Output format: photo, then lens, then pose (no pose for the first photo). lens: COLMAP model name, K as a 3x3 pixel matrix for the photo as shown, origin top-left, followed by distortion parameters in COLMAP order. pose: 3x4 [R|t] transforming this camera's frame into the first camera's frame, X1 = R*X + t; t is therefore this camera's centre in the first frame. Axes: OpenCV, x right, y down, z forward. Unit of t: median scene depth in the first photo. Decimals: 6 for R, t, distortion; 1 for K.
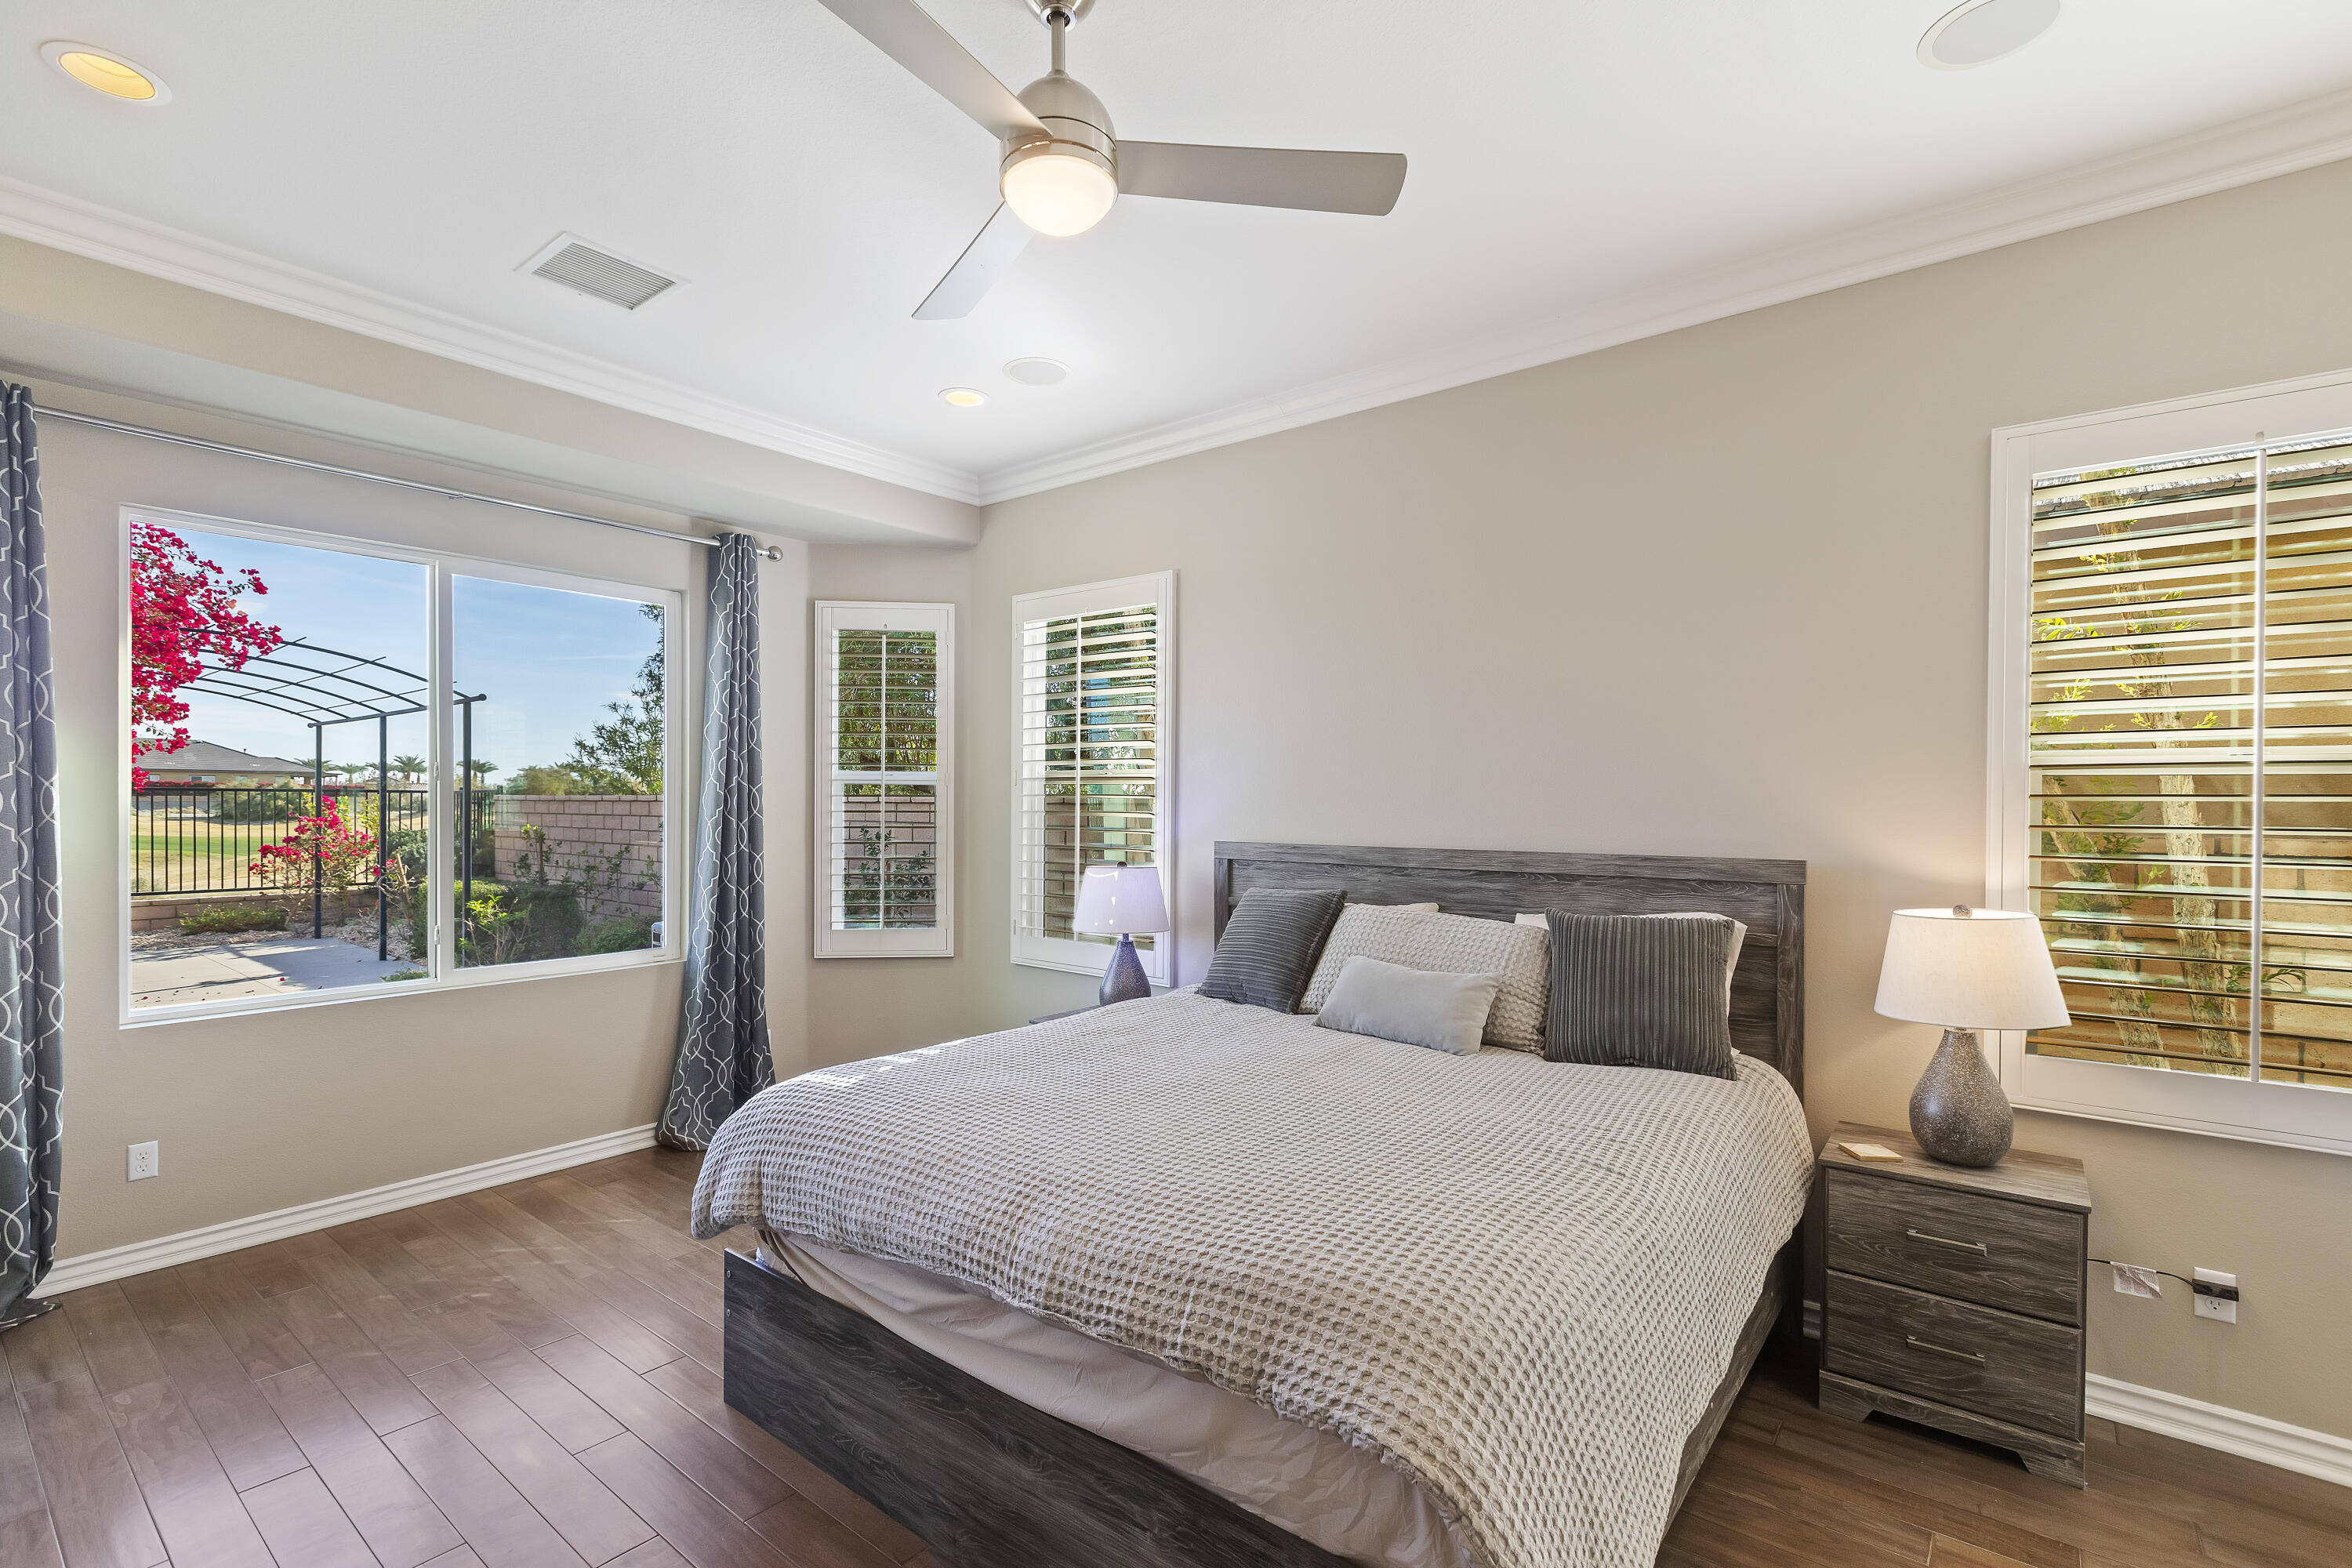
lens RADIAL K [[1061.6, 0, 1162.3], [0, 1061.6, 806.2], [0, 0, 1]] dist [0.003242, -0.000100]
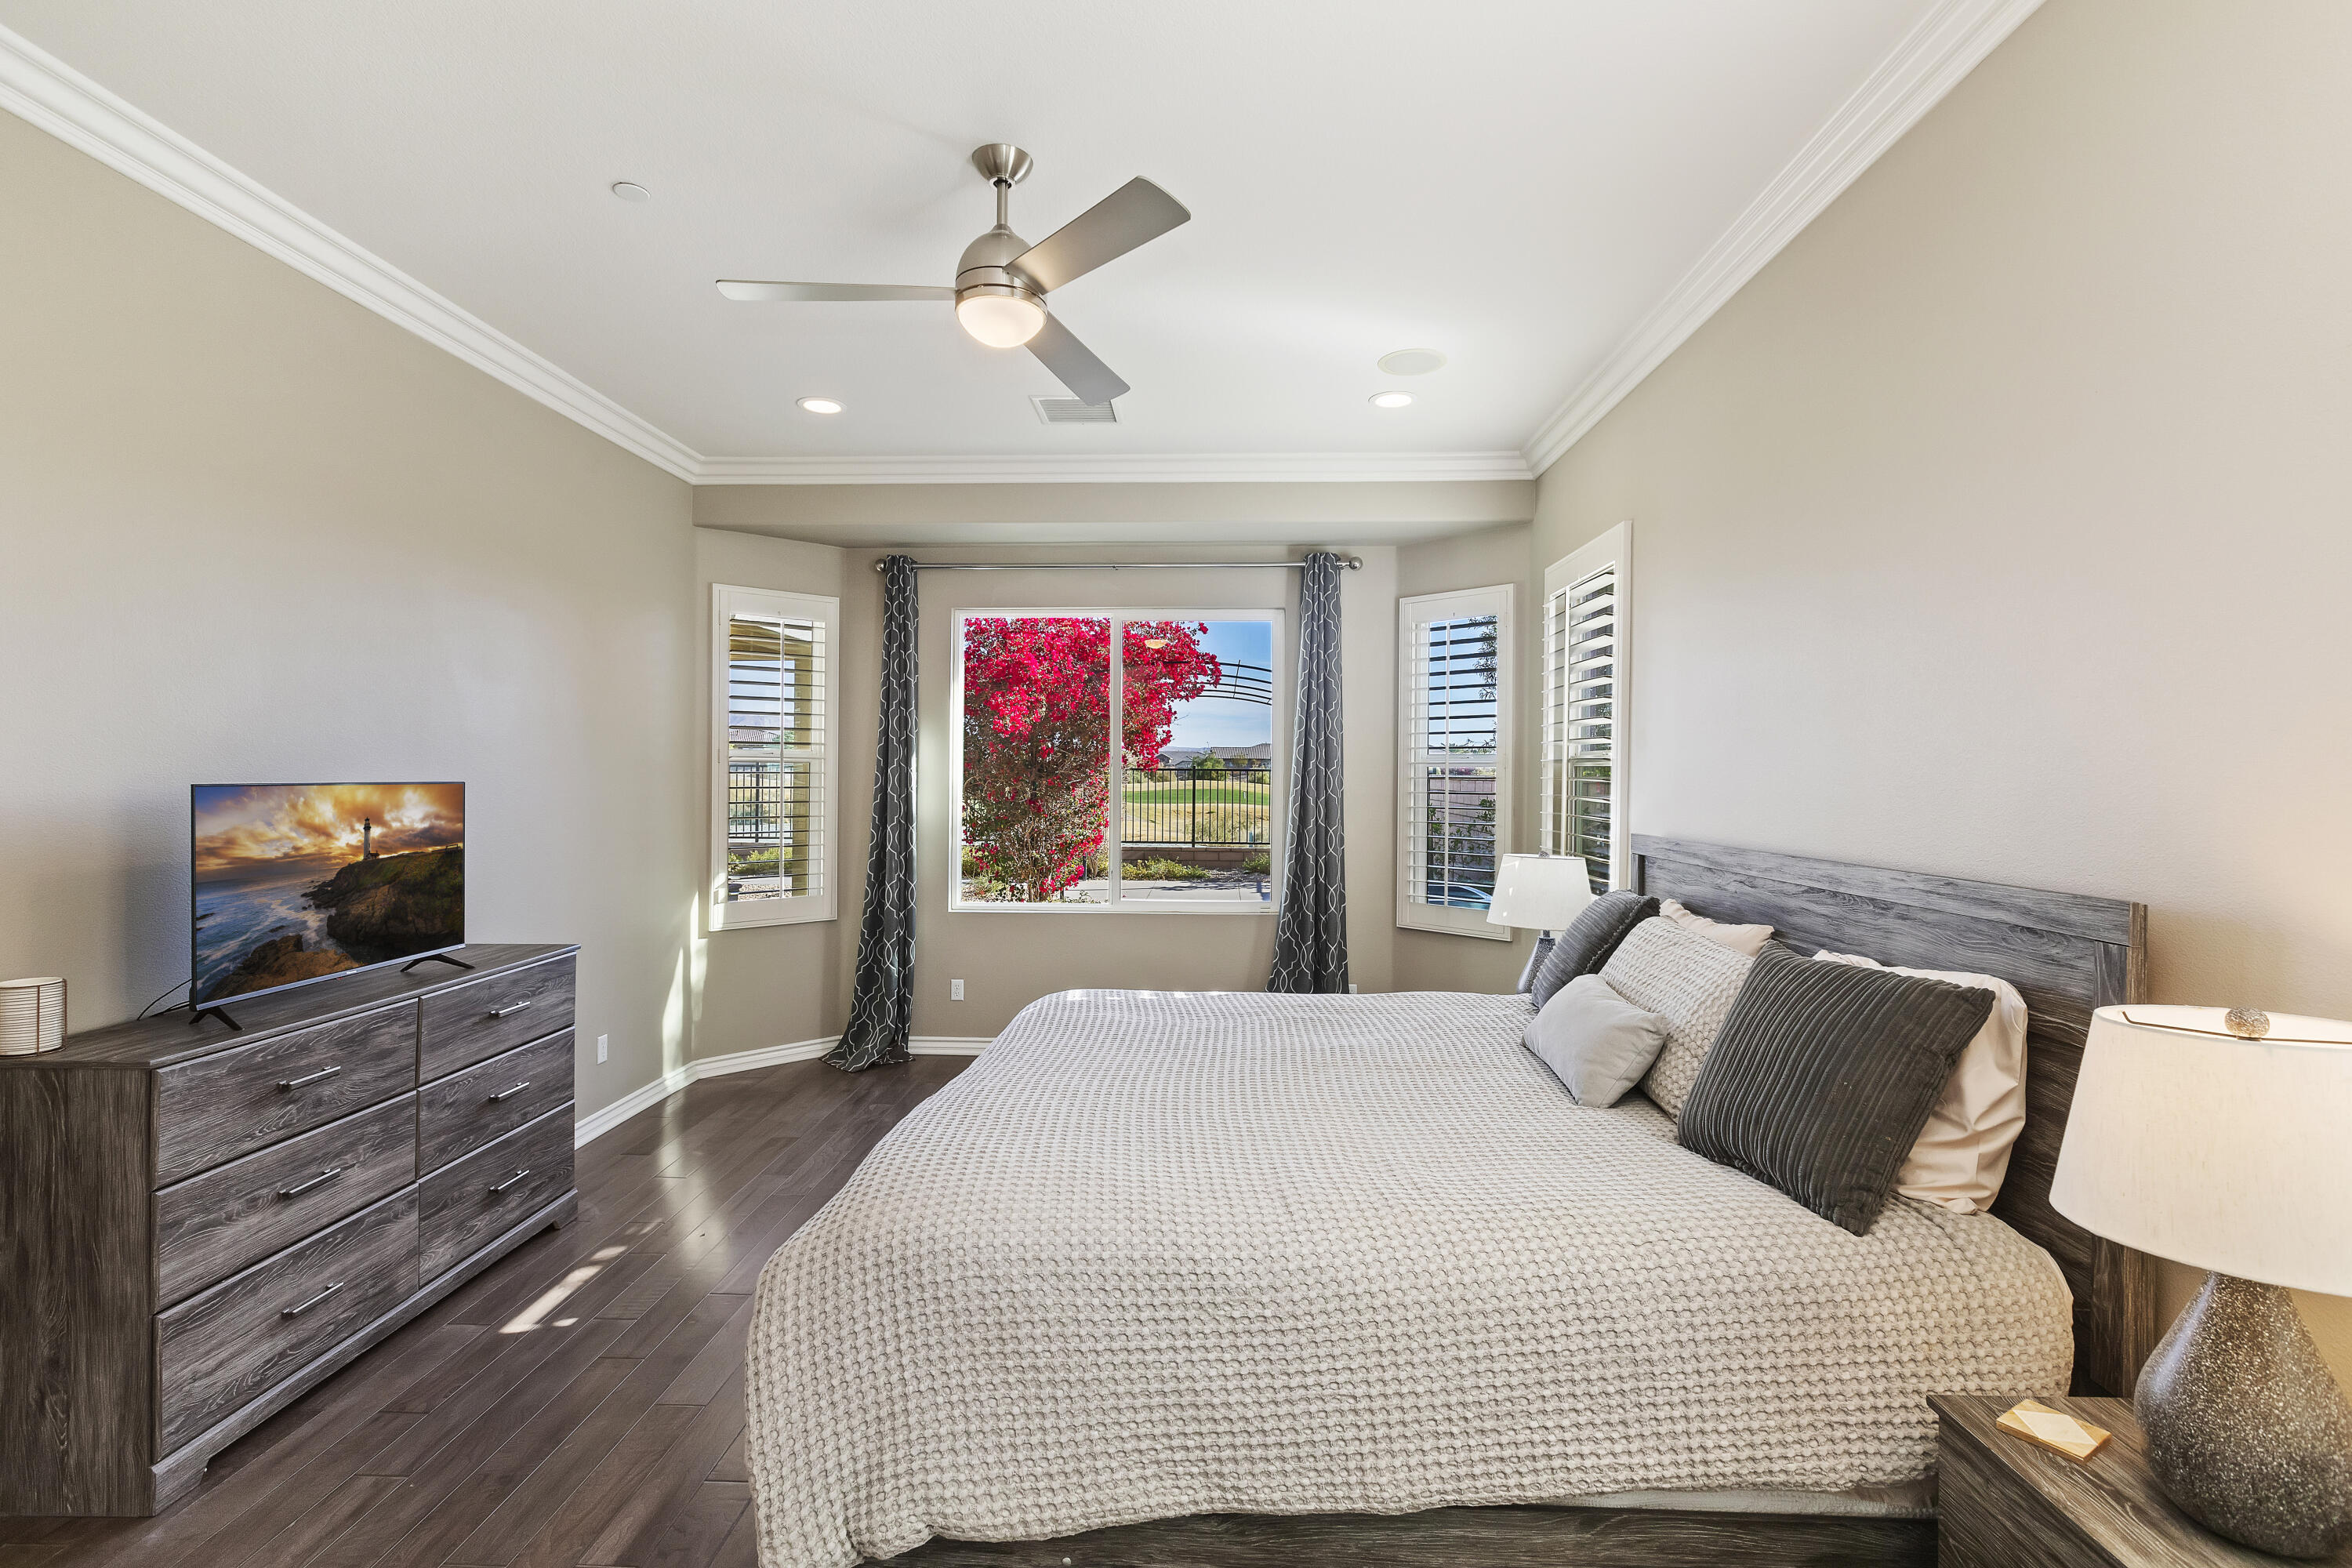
lens RADIAL K [[1086.5, 0, 1176.0], [0, 1086.5, 784.0], [0, 0, 1]] dist [-0.000065, 0.000026]
pose [[0.598595, 0.007102, -0.801020, 0.541228], [-0.008781, 0.999959, 0.002304, -0.005555], [0.801003, 0.005654, 0.598633, 0.186957]]
